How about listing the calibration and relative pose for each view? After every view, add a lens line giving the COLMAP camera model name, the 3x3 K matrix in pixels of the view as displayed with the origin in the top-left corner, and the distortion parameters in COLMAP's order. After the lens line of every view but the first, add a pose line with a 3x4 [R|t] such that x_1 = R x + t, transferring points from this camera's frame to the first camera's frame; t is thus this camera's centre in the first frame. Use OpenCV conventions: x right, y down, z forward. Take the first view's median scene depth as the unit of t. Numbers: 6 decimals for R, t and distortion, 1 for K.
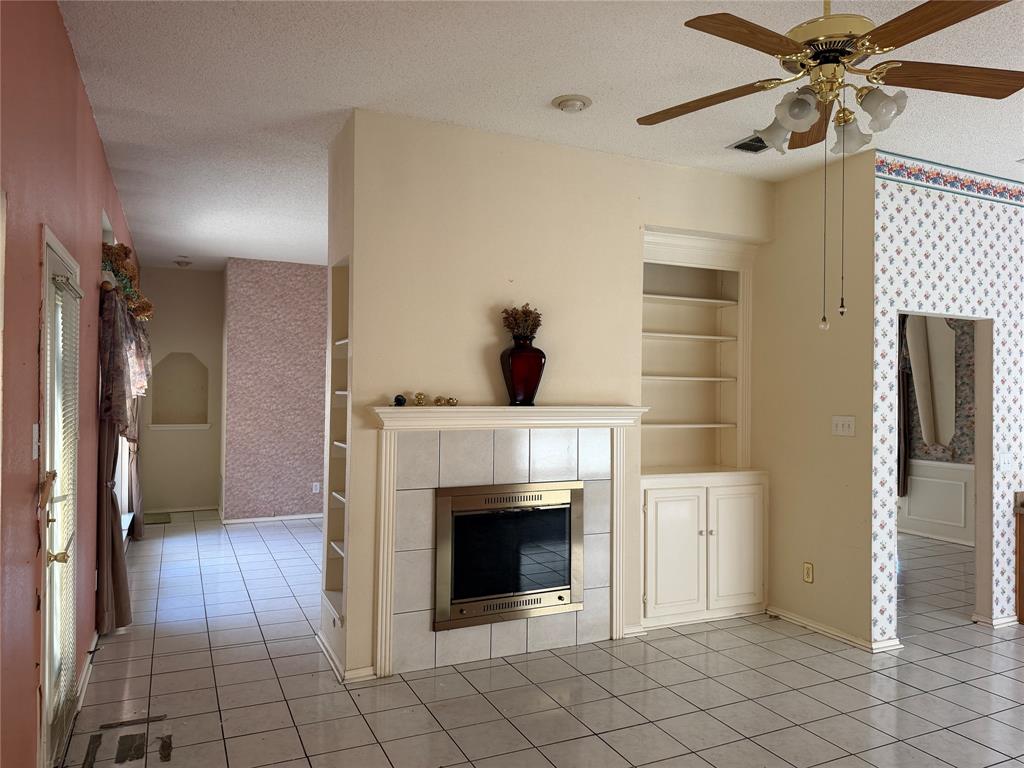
lens RADIAL K [[717.4, 0, 511.9], [0, 717.4, 384.4], [0, 0, 1]] dist [0.057554, -0.073373]
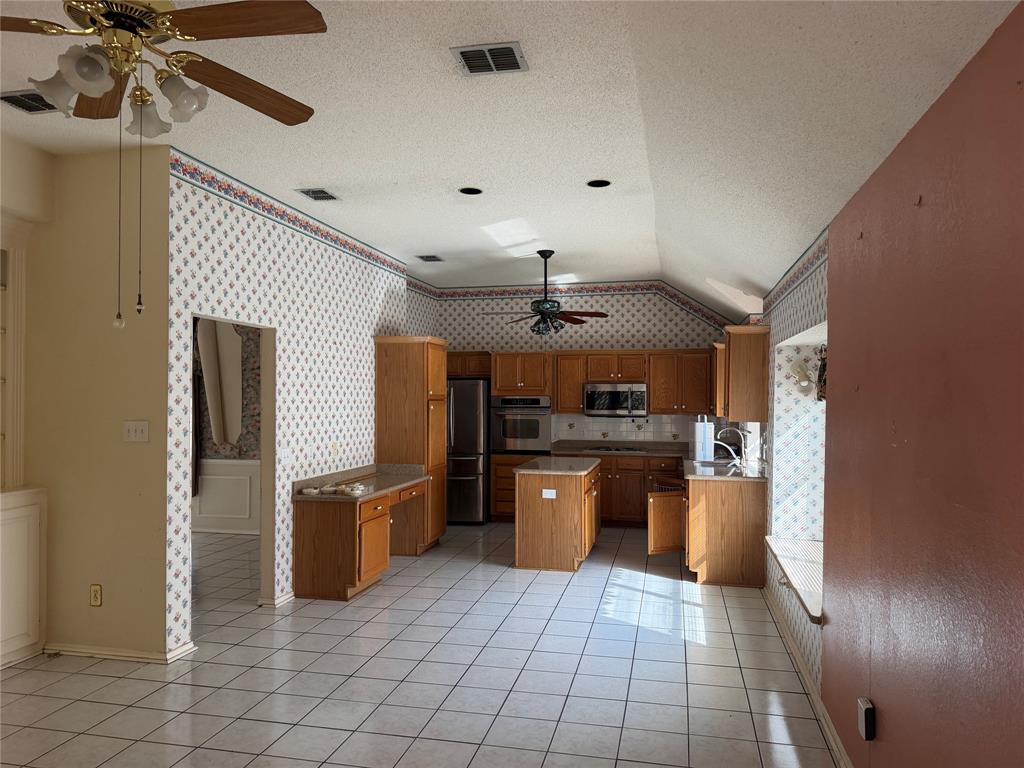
lens RADIAL K [[717.4, 0, 516.9], [0, 717.4, 388.6], [0, 0, 1]] dist [0.057554, -0.073373]
pose [[0.607993, -0.002243, 0.793939, 0.011656], [-0.003051, 0.999982, 0.005162, -0.004893], [-0.793937, -0.005561, 0.607975, 0.037120]]
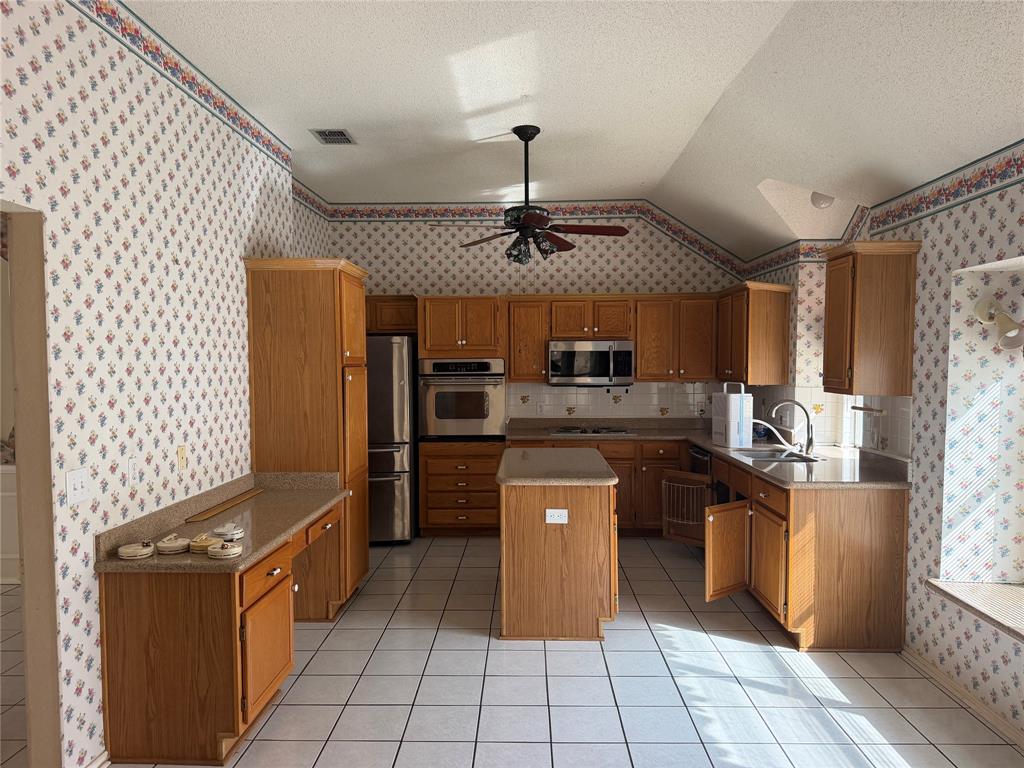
lens RADIAL K [[717.4, 0, 508.5], [0, 717.4, 386.7], [0, 0, 1]] dist [0.057554, -0.073373]
pose [[0.443667, -0.048201, 0.894894, 0.356644], [0.002256, 0.998609, 0.052669, 0.005771], [-0.896189, -0.021349, 0.443159, 0.491963]]
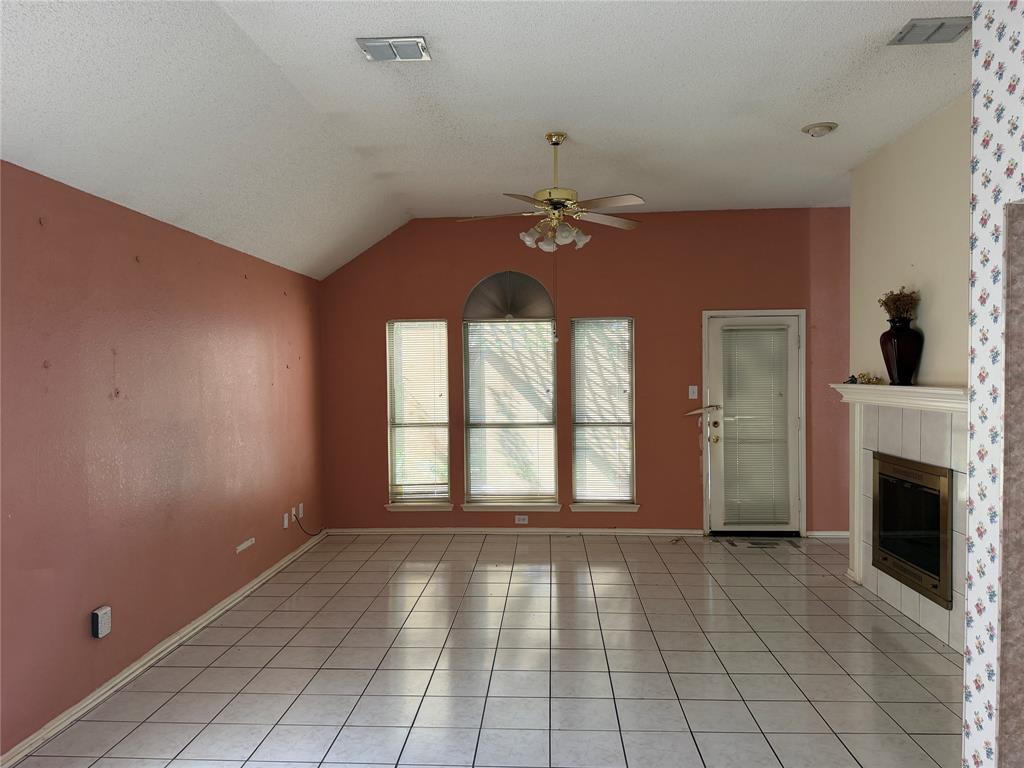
lens RADIAL K [[717.4, 0, 508.3], [0, 717.4, 384.3], [0, 0, 1]] dist [0.057554, -0.073373]
pose [[-0.478218, 0.007002, -0.878213, 1.156441], [0.010280, 0.999944, 0.002375, 0.018991], [0.878181, -0.007892, -0.478263, 0.942288]]
